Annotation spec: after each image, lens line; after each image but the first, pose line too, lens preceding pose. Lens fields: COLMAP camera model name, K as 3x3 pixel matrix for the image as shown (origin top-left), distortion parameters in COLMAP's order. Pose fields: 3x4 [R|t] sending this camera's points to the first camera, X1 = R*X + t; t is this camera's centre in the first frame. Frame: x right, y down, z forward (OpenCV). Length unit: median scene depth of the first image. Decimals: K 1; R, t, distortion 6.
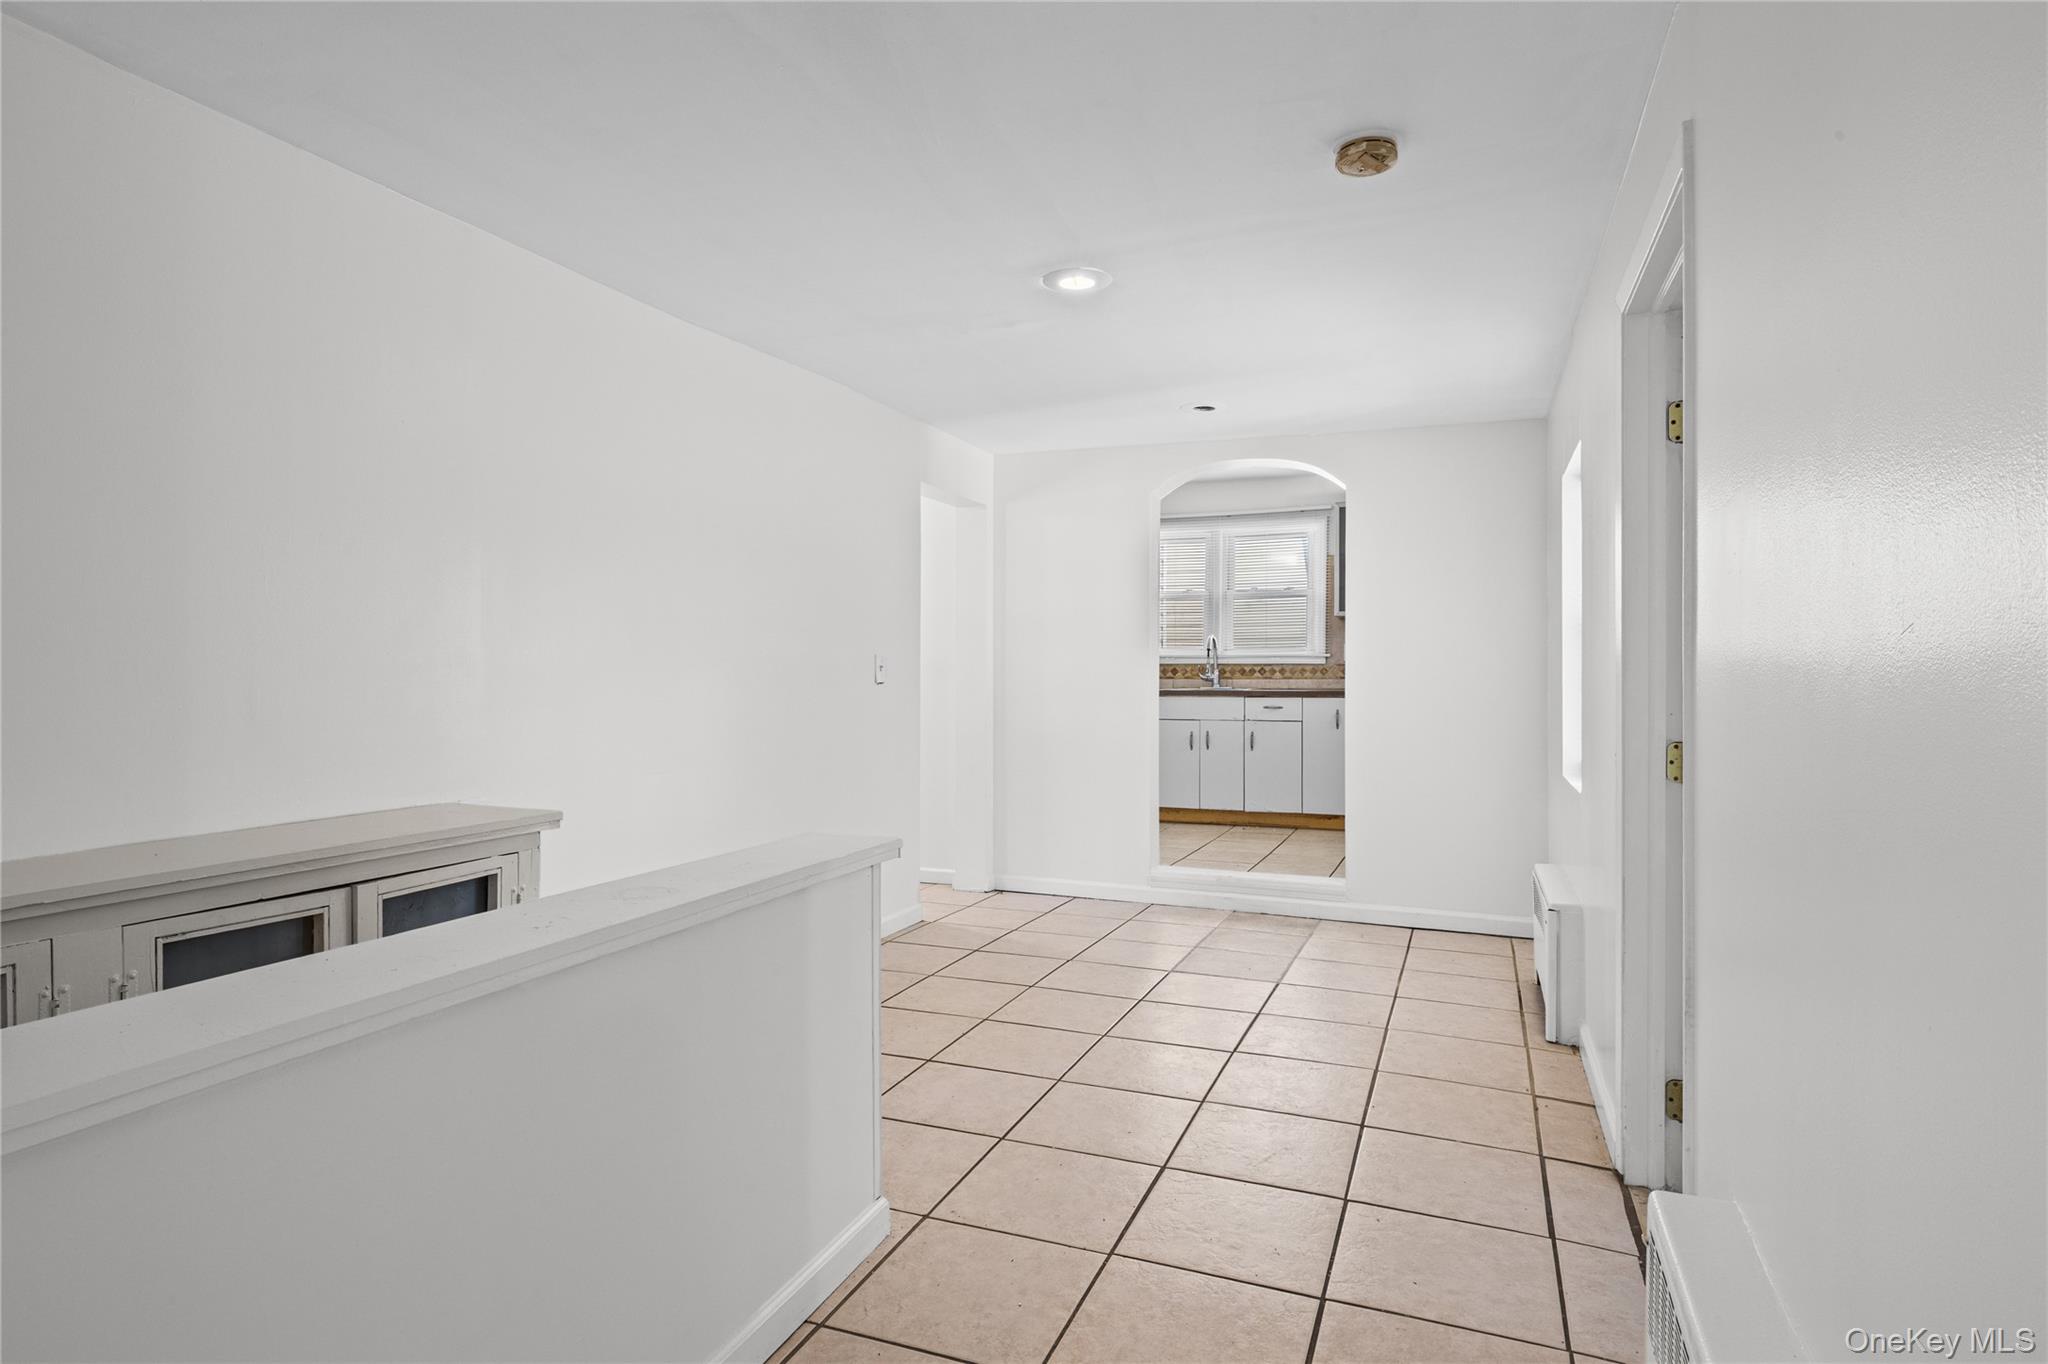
lens RADIAL K [[1069.8, 0, 1030.9], [0, 1069.8, 681.8], [0, 0, 1]] dist [-0.003189, -0.001255]
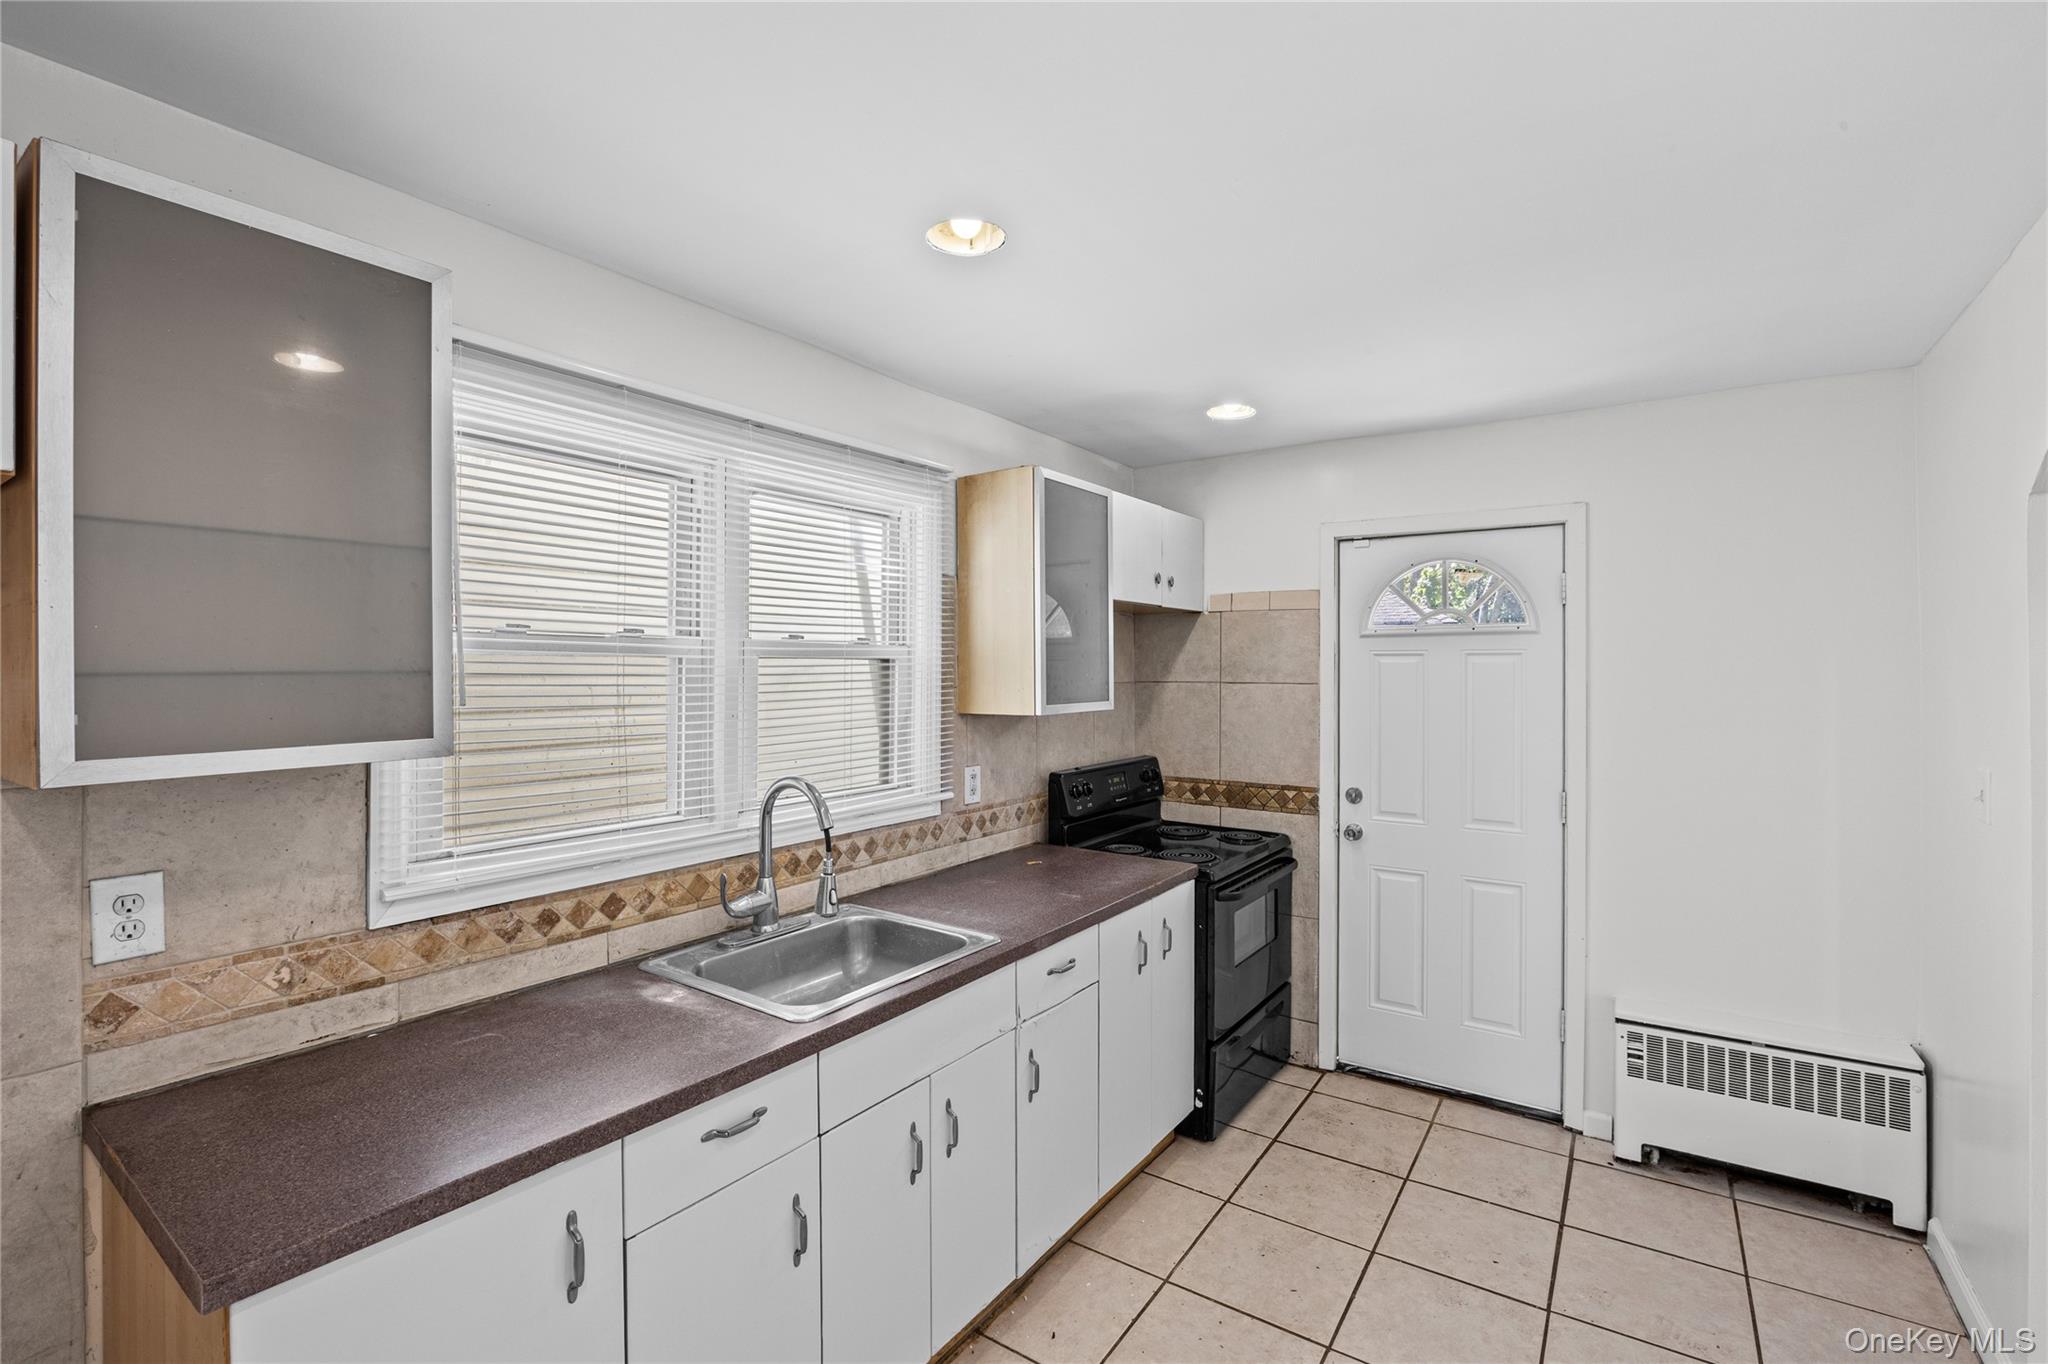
lens RADIAL K [[913.7, 0, 1037.0], [0, 913.7, 659.8], [0, 0, 1]] dist [-0.023467, 0.001920]
pose [[0.203309, 0.002126, 0.979112, -0.094281], [0.004404, 0.999986, -0.003086, -0.083107], [-0.979105, 0.004940, 0.203296, 0.912580]]
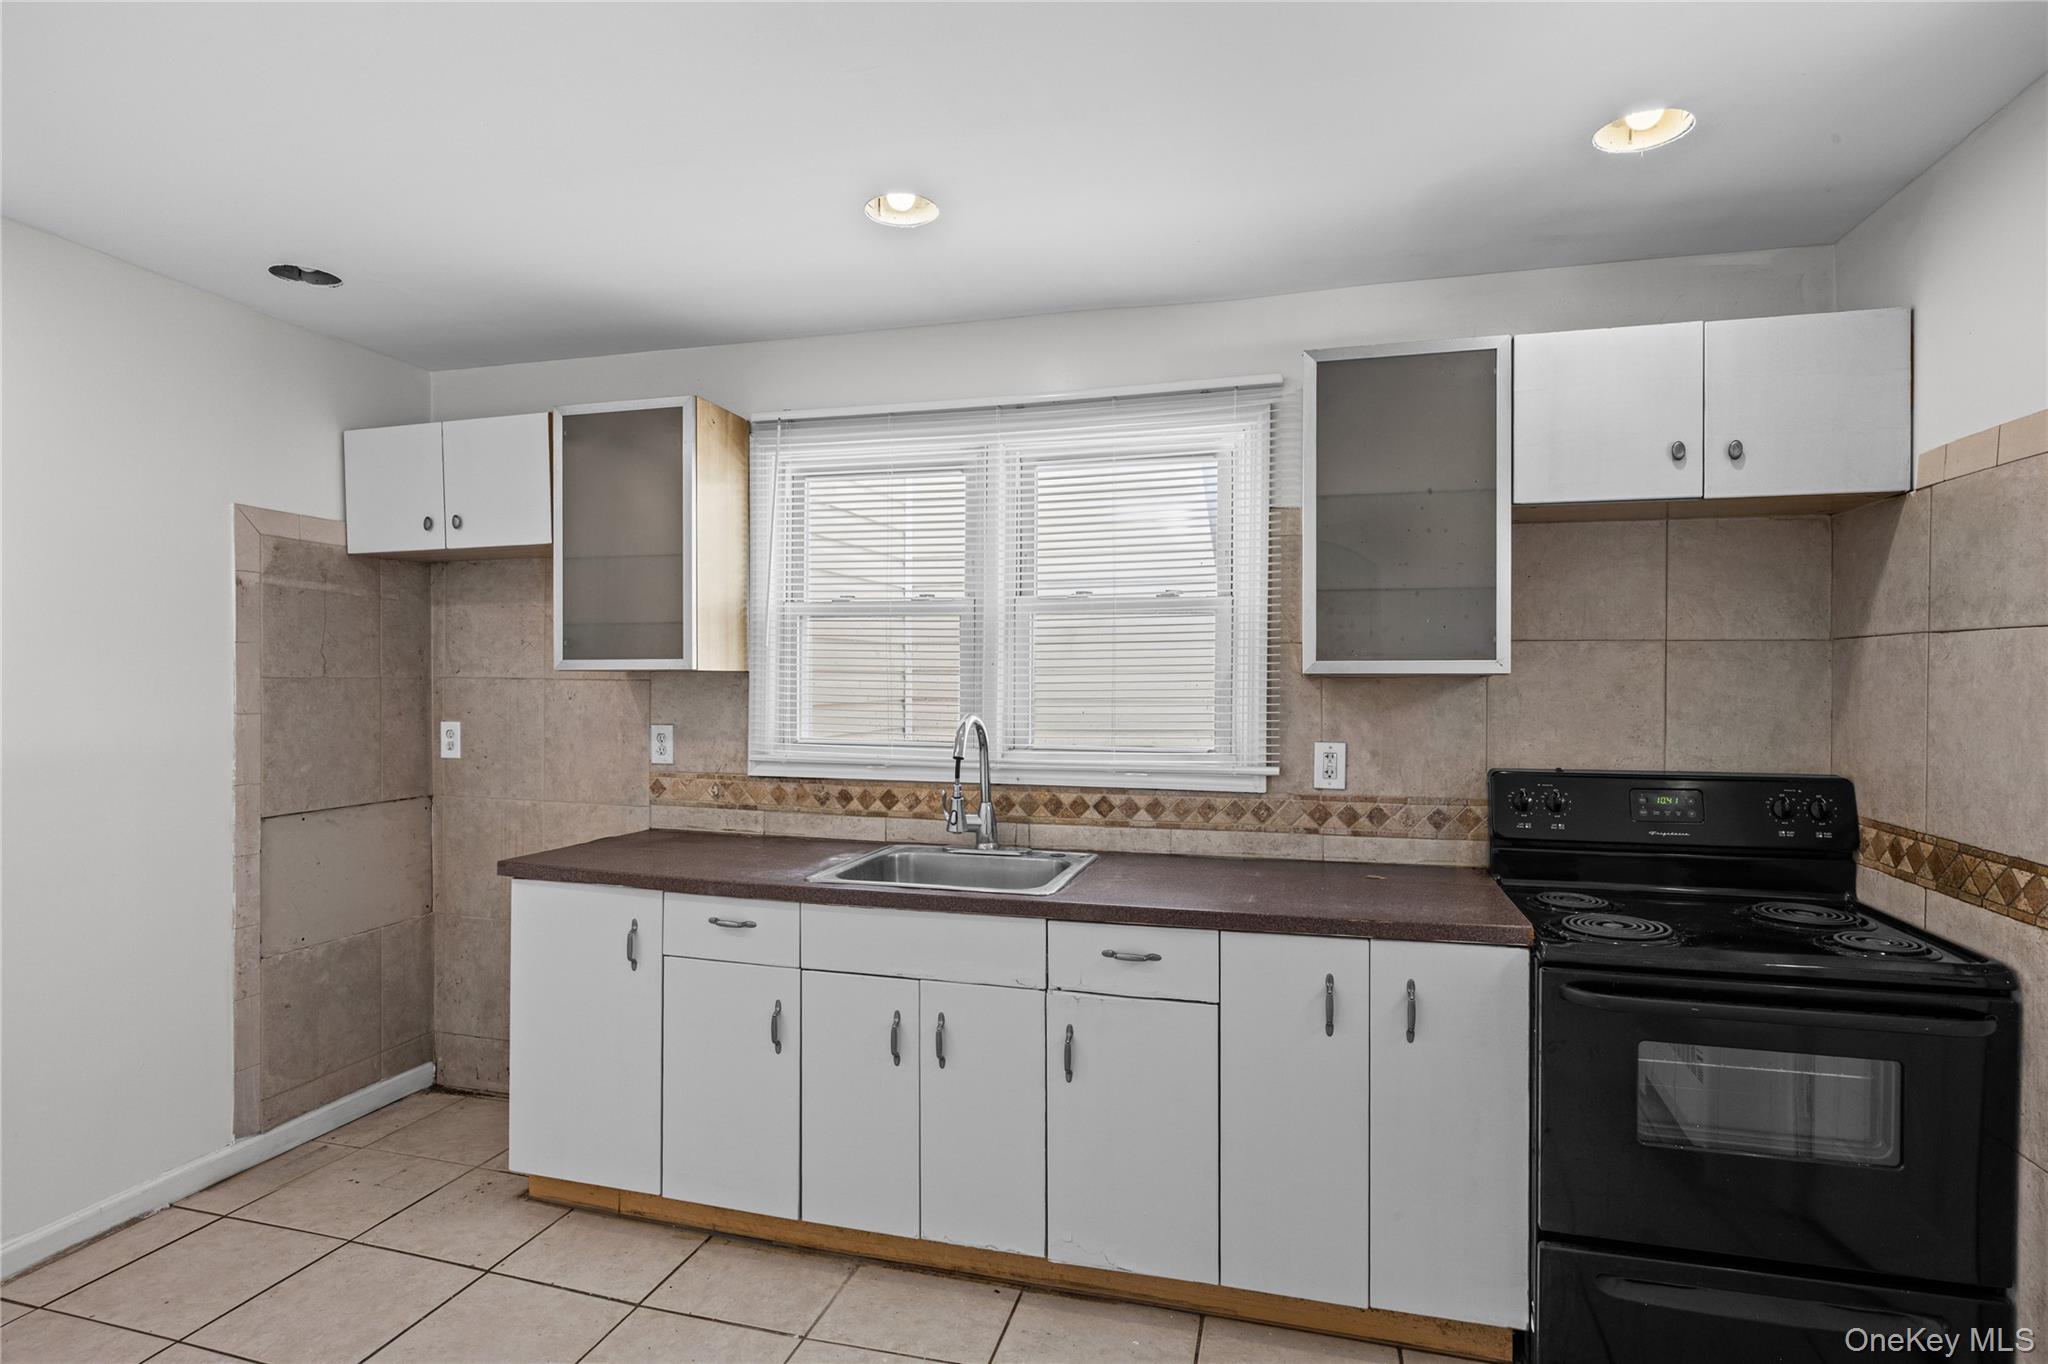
lens RADIAL K [[1042.7, 0, 1016.4], [0, 1042.7, 680.8], [0, 0, 1]] dist [-0.014745, 0.002234]
pose [[0.993443, -0.001835, 0.114313, 0.150050], [0.001884, 0.999998, -0.000323, -0.058608], [-0.114312, 0.000537, 0.993445, 0.665082]]
